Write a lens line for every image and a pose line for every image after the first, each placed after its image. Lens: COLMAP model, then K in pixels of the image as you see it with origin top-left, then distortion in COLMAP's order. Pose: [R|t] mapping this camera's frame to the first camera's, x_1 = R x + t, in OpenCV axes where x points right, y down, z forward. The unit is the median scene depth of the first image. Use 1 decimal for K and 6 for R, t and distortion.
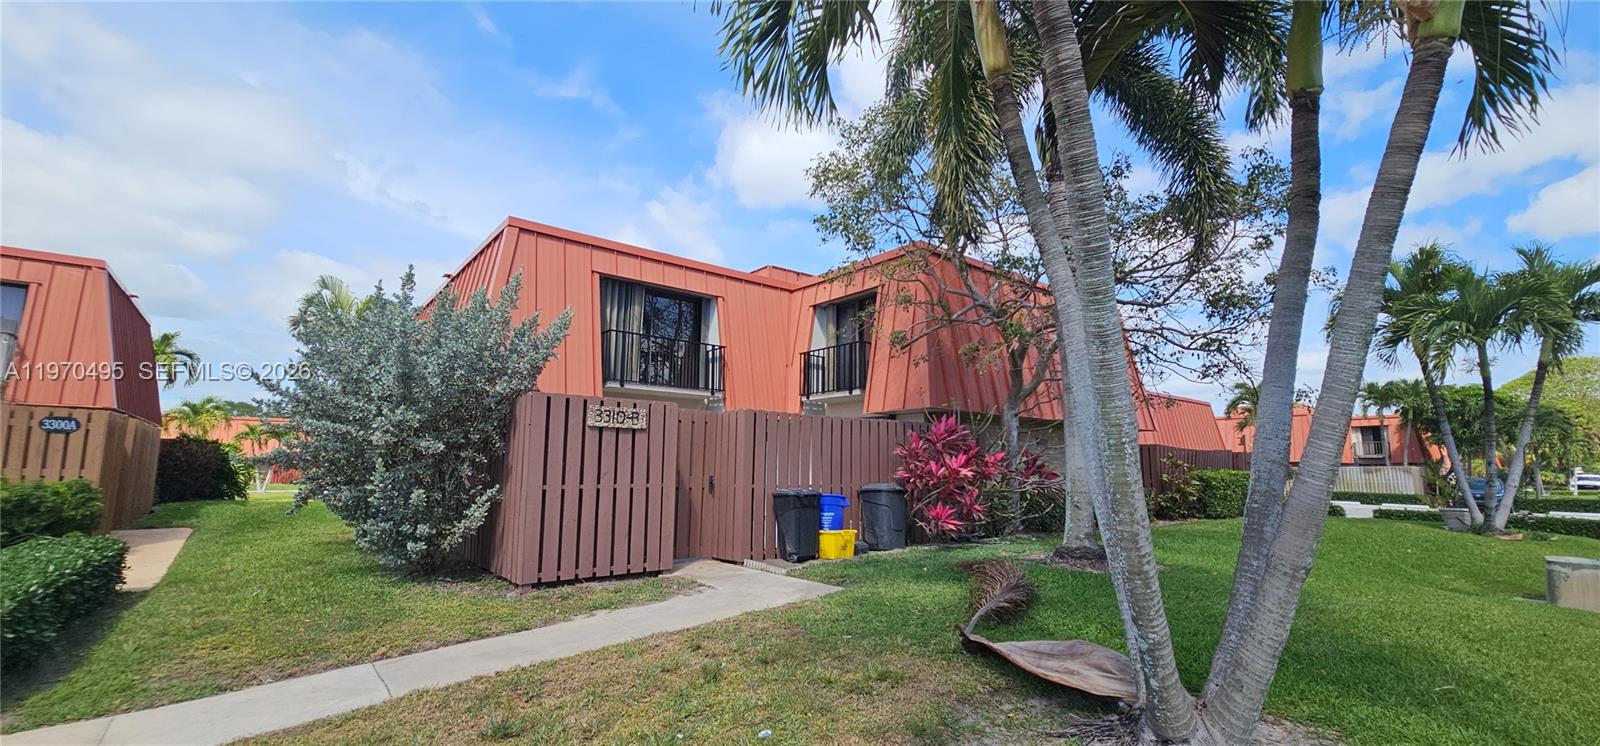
lens RADIAL K [[650.6, 0, 802.6], [0, 650.6, 377.4], [0, 0, 1]] dist [0.001448, 0.000000]
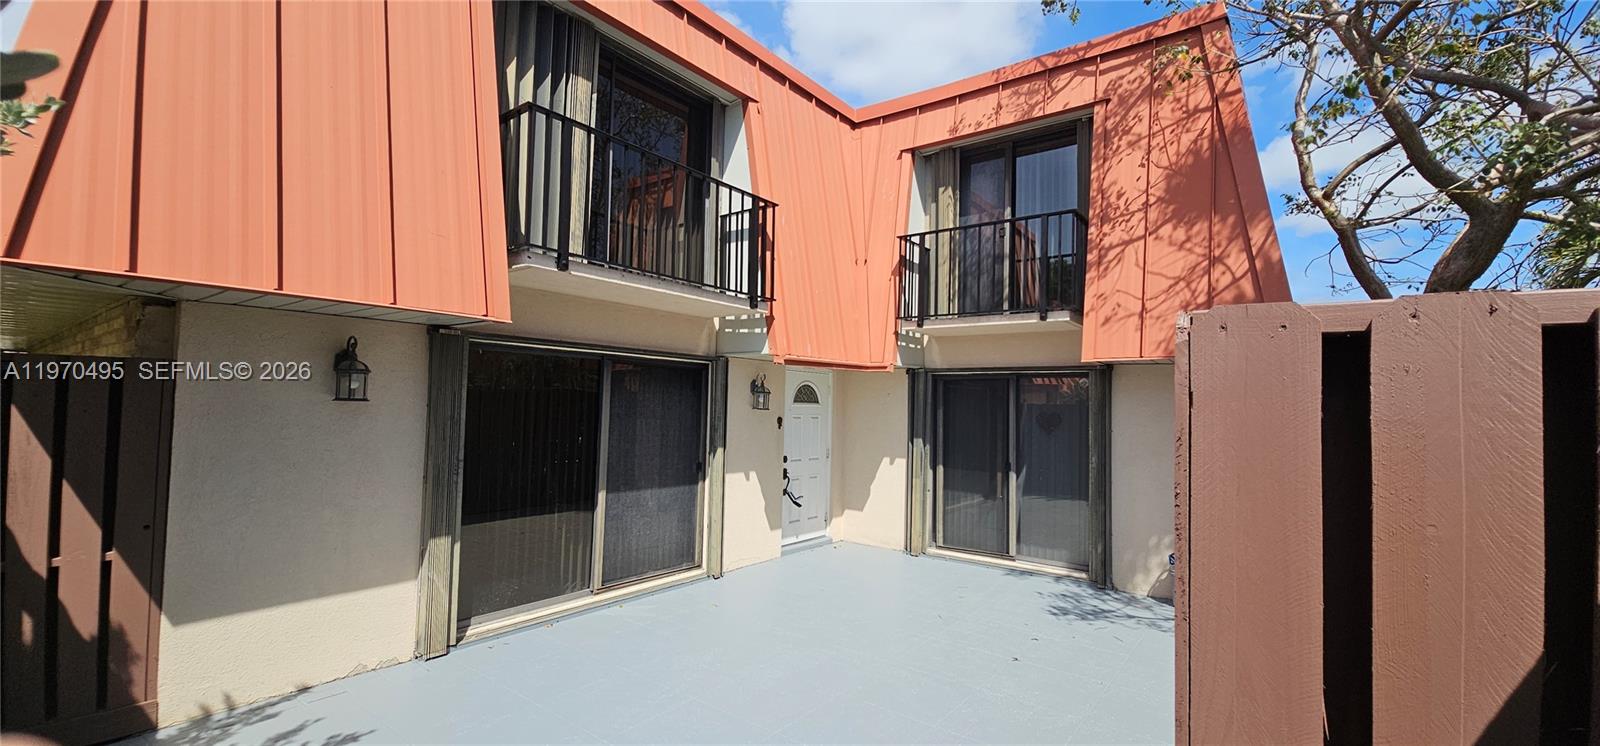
lens RADIAL K [[648.8, 0, 800.0], [0, 648.8, 373.0], [0, 0, 1]] dist [0.001395, 0.000121]
pose [[0.974529, 0.027408, 0.222582, -0.325538], [-0.048600, 0.994728, 0.090299, 0.046226], [-0.218934, -0.098817, 0.970723, 0.875695]]
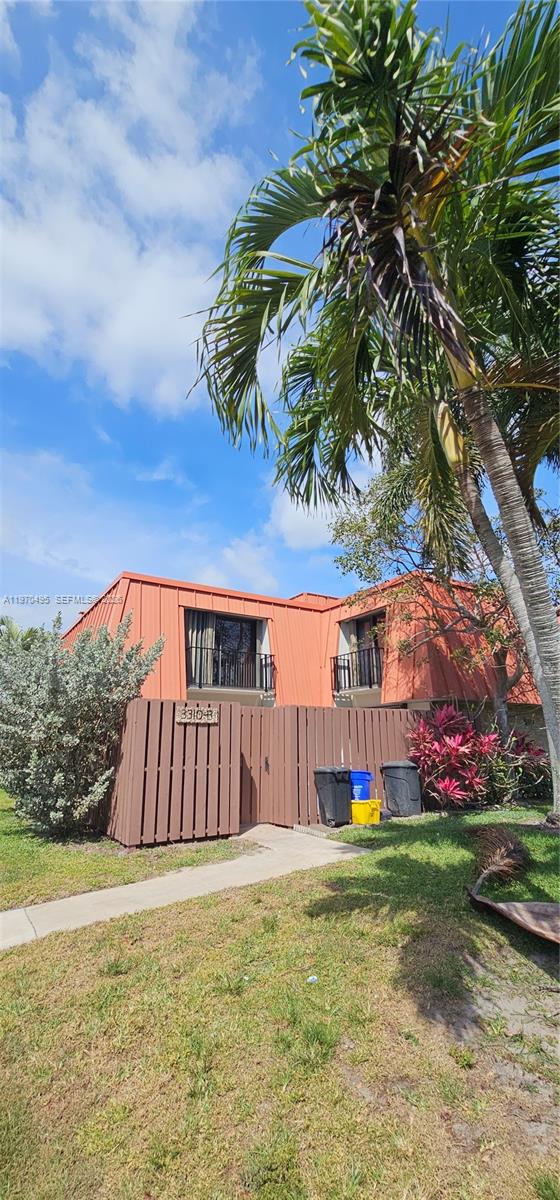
lens RADIAL K [[487.9, 0, 273.3], [0, 487.9, 597.3], [0, 0, 1]] dist [0.001448, 0.000000]
pose [[0.991755, -0.050937, -0.117594, 0.007468], [0.032659, 0.987774, -0.152431, -0.019711], [0.123921, 0.147334, 0.981293, -0.023228]]
